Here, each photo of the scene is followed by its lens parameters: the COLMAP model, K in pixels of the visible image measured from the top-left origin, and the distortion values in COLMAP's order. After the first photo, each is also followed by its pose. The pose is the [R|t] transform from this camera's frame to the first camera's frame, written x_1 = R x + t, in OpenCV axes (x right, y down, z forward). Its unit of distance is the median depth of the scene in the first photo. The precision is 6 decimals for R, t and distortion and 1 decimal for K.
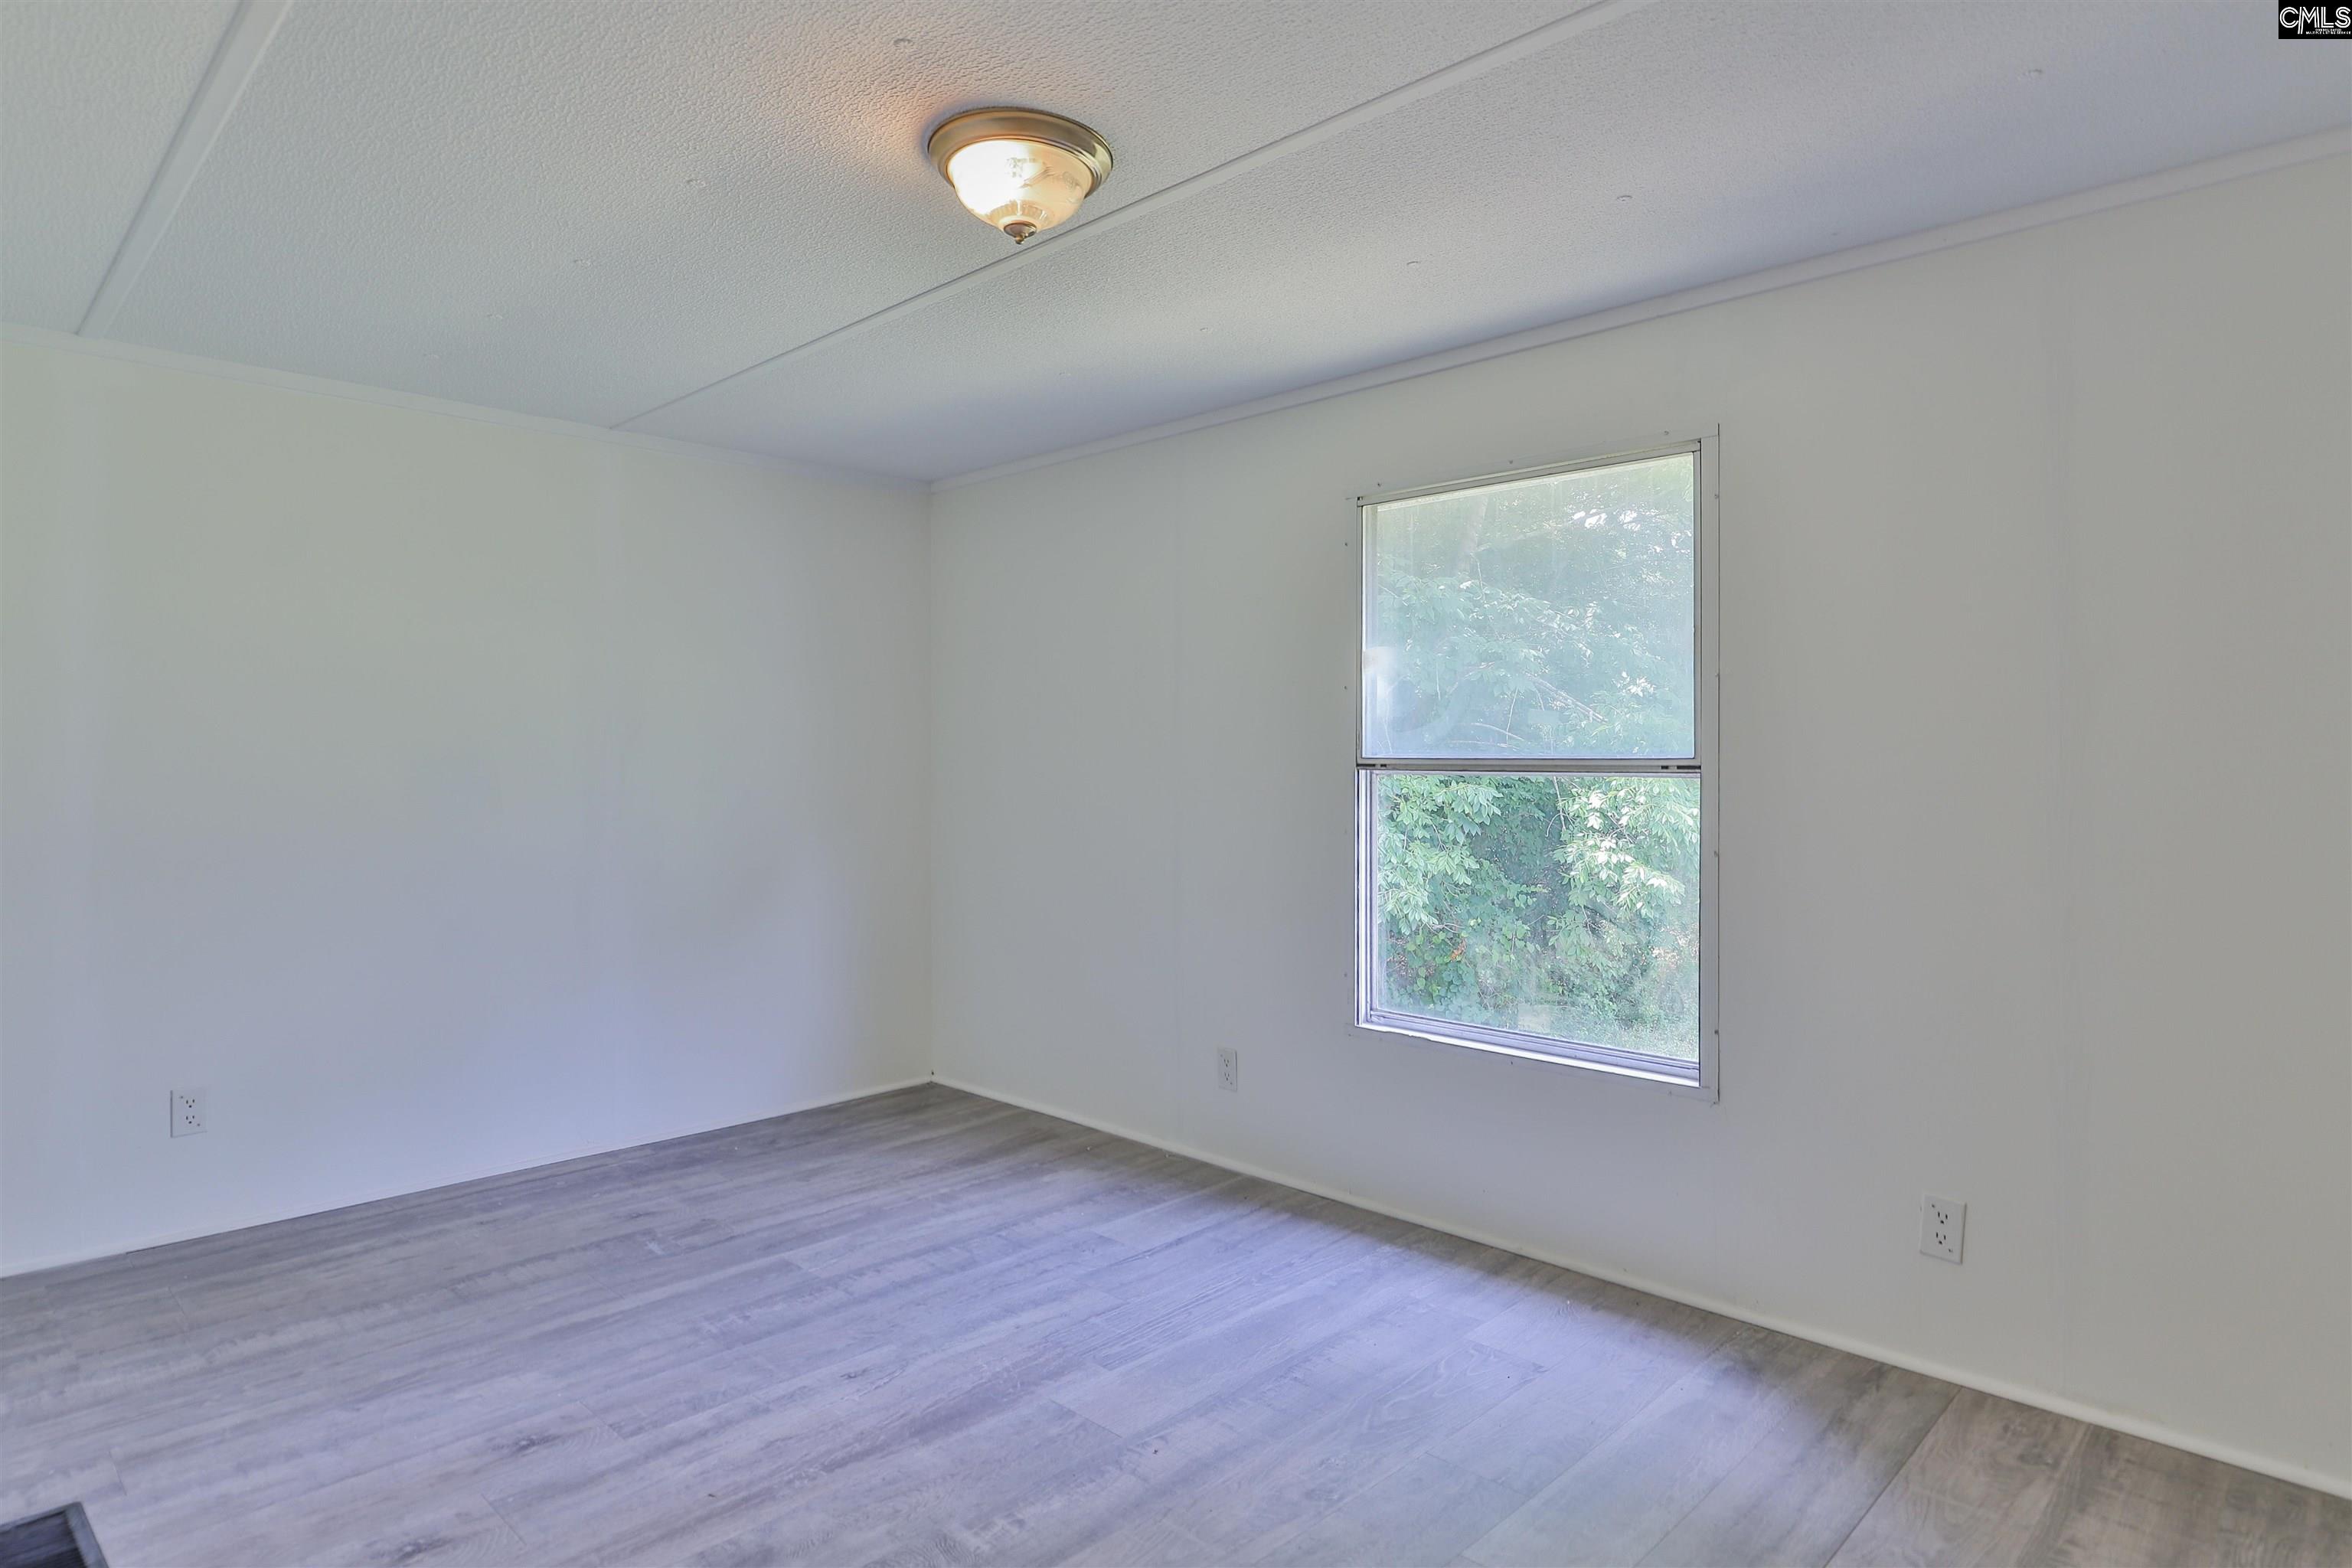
lens RADIAL K [[1277.5, 0, 1166.2], [0, 1277.5, 784.2], [0, 0, 1]] dist [-0.009674, 0.000588]
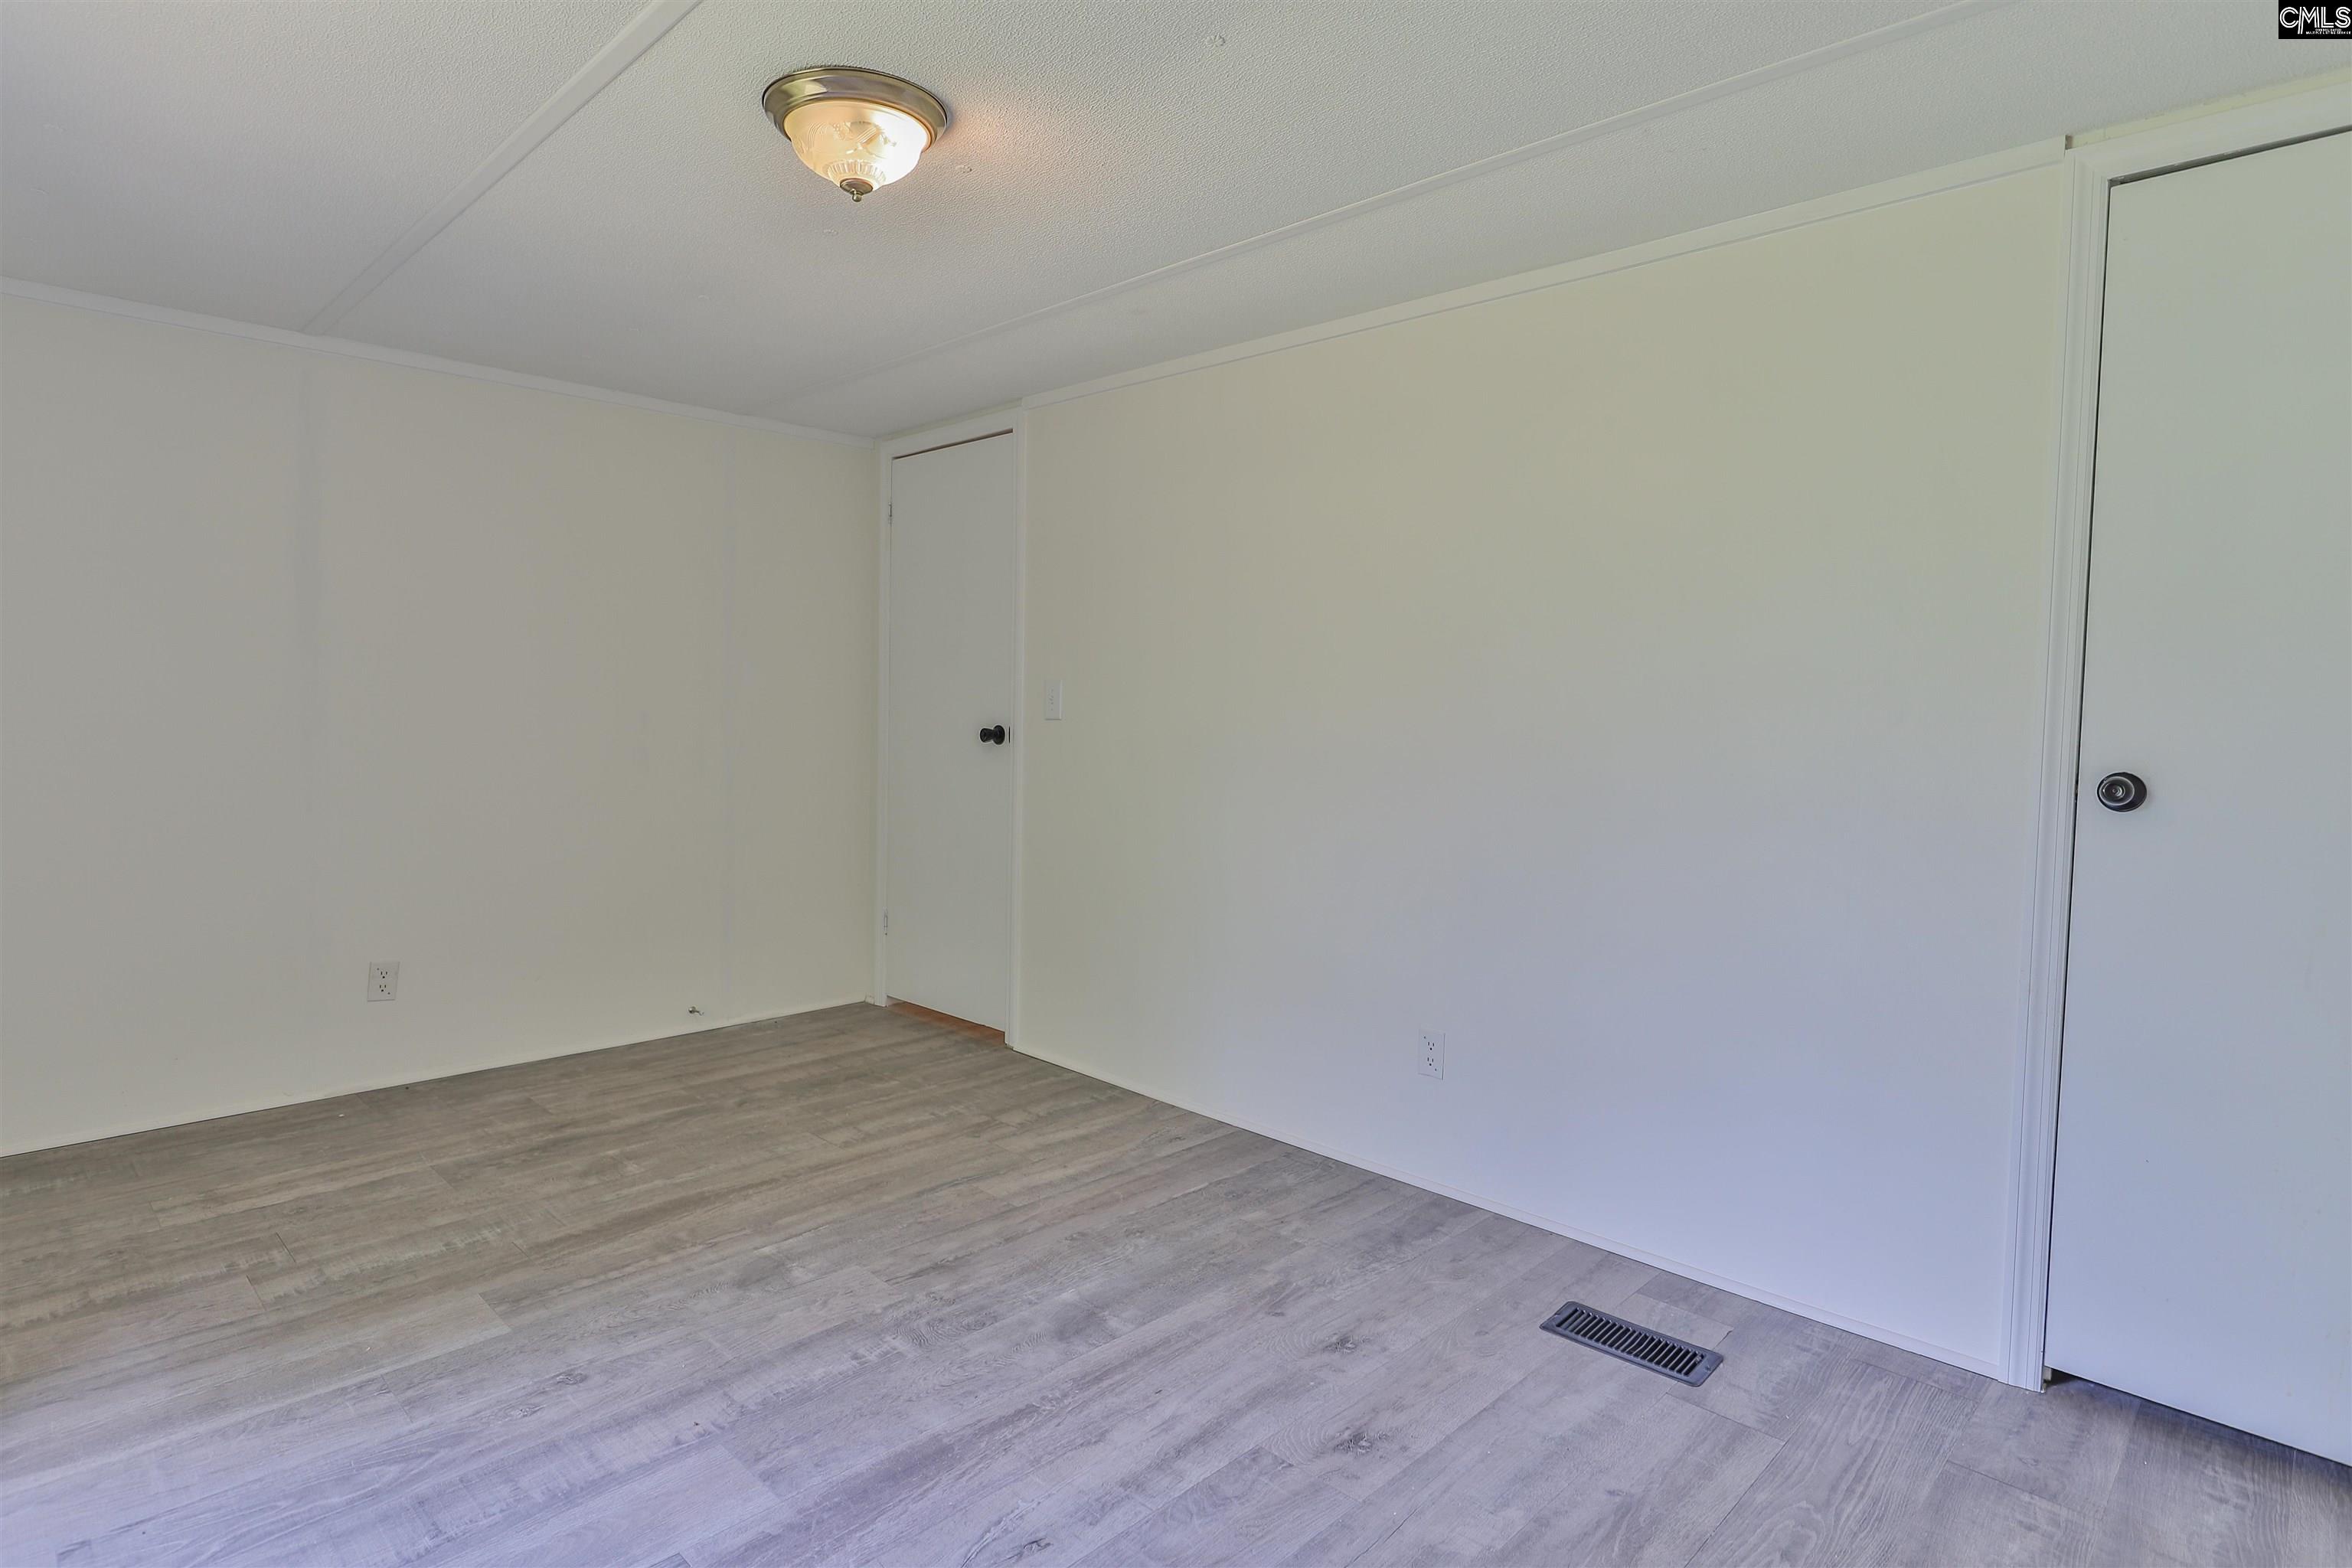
lens RADIAL K [[1277.5, 0, 1166.2], [0, 1277.5, 784.2], [0, 0, 1]] dist [-0.009674, 0.000588]
pose [[-0.999734, -0.021129, 0.009299, -0.365392], [-0.020331, 0.996676, 0.078884, -0.038823], [-0.010935, 0.078674, -0.996840, 1.940267]]
